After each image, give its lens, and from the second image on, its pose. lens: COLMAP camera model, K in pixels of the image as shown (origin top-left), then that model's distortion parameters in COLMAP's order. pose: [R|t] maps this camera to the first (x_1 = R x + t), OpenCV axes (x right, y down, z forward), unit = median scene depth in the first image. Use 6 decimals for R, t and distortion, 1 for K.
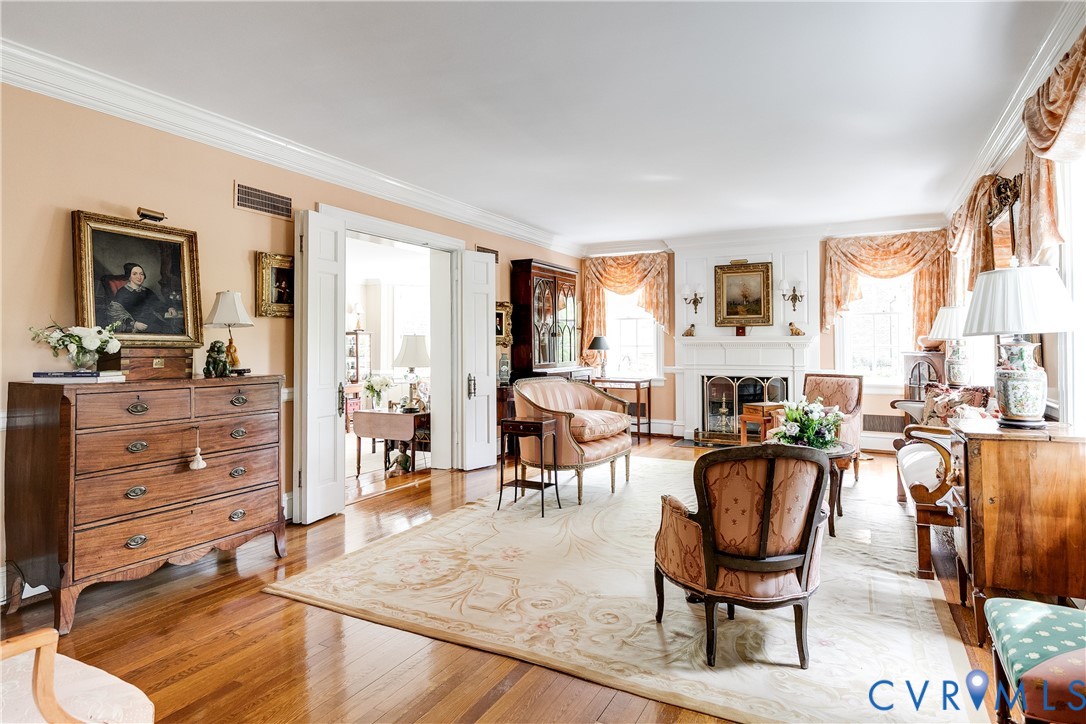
lens RADIAL K [[585.2, 0, 564.7], [0, 585.2, 337.2], [0, 0, 1]] dist [0.000354, -0.000131]
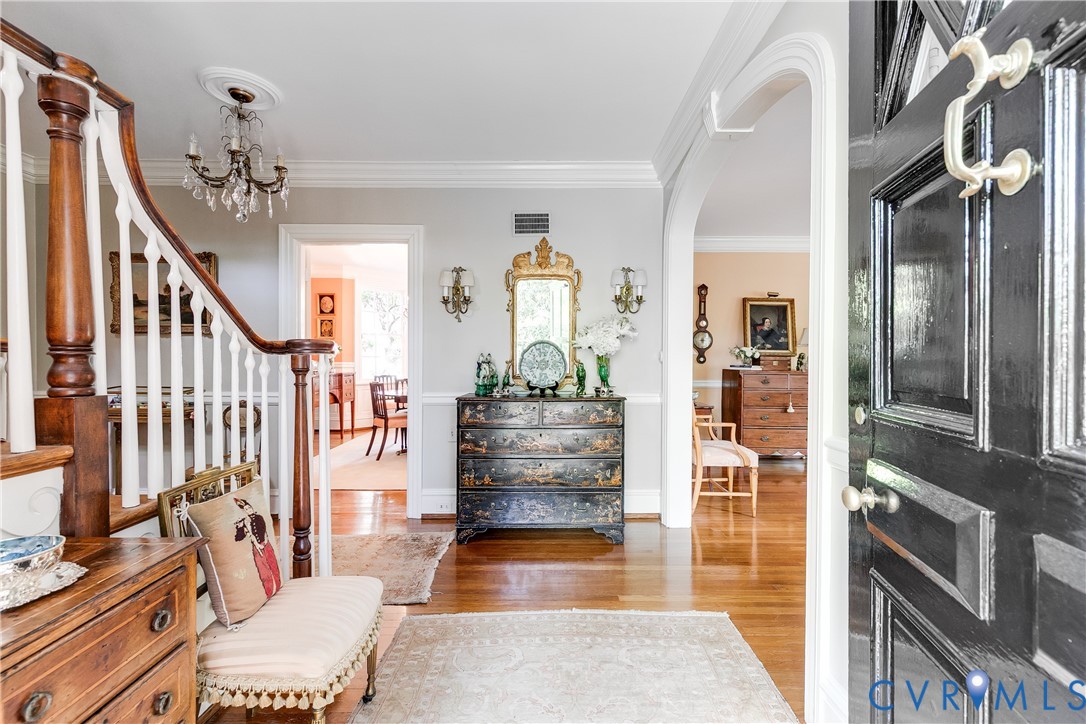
lens RADIAL K [[493.2, 0, 542.3], [0, 493.2, 358.5], [0, 0, 1]] dist [-0.000943, -0.000032]
pose [[0.462891, 0.011597, -0.886339, 0.541340], [0.005892, 0.999852, 0.016159, -0.008111], [0.886396, -0.012702, 0.462754, -0.631085]]
